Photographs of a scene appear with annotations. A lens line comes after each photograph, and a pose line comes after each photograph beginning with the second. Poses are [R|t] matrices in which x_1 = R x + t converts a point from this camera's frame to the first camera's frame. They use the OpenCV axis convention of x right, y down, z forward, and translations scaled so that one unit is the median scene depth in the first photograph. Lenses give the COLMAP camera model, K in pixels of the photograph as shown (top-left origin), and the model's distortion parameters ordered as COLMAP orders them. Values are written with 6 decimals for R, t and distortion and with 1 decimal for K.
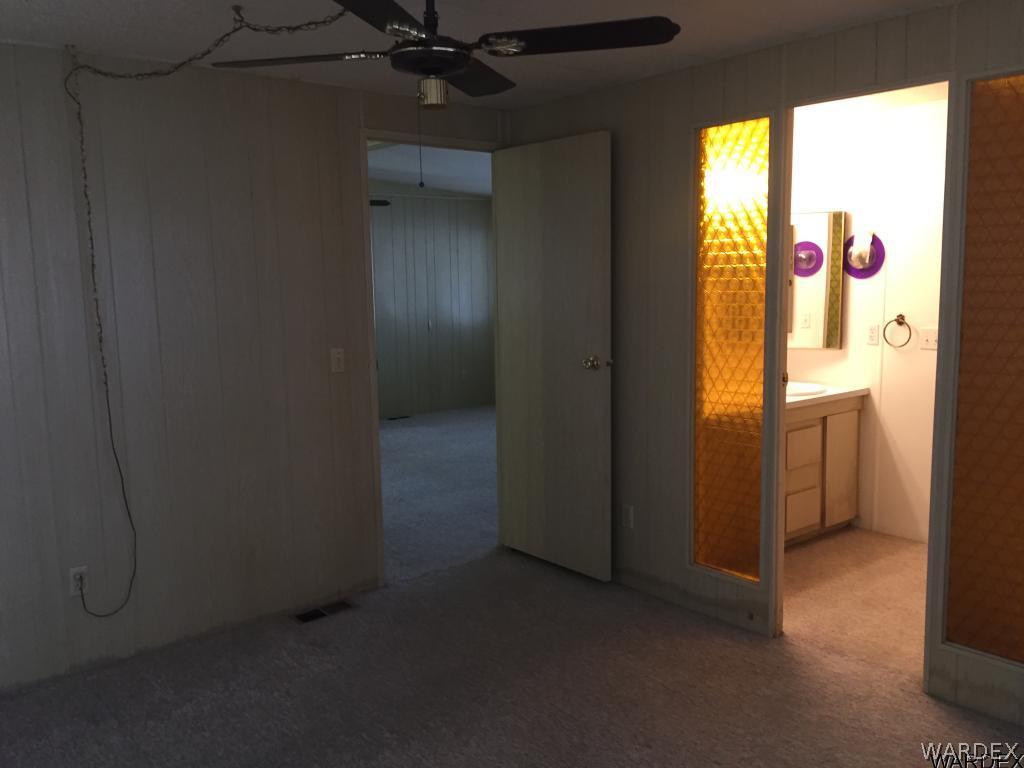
lens RADIAL K [[888.3, 0, 512.0], [0, 888.3, 384.0], [0, 0, 1]] dist [0.062585, -0.018399]
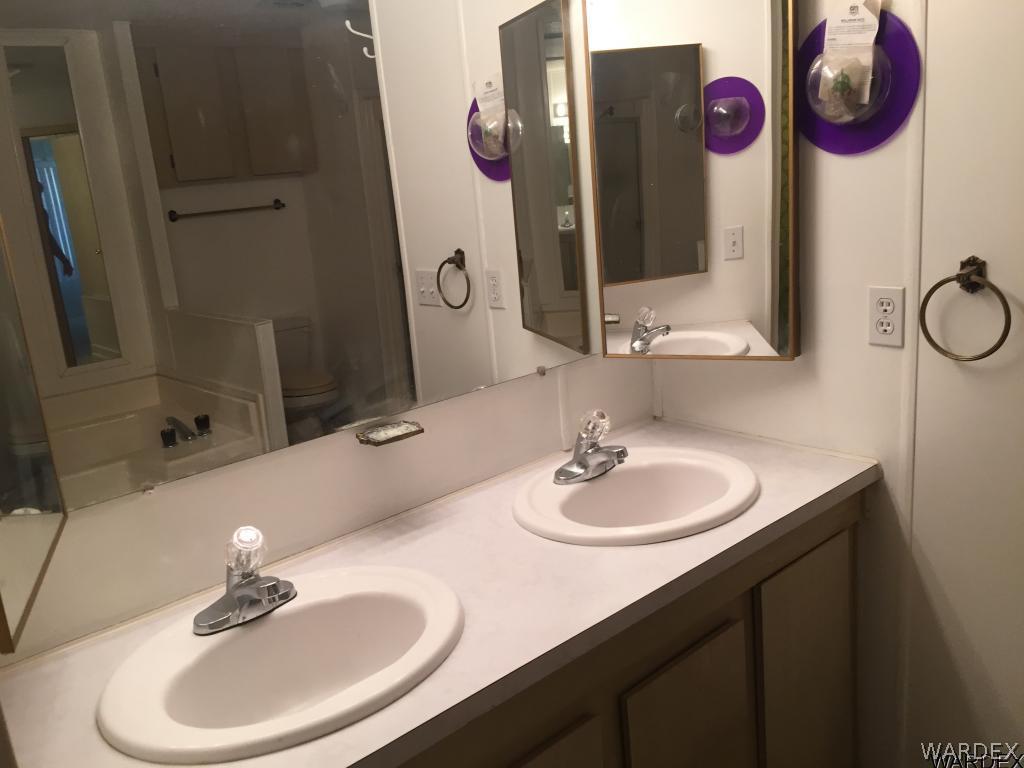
lens RADIAL K [[888.3, 0, 512.0], [0, 888.3, 384.0], [0, 0, 1]] dist [0.062585, -0.018399]
pose [[0.997111, -0.074400, 0.015317, 0.251606], [0.072062, 0.990279, 0.118975, -0.081129], [-0.024020, -0.117527, 0.992779, 0.657938]]
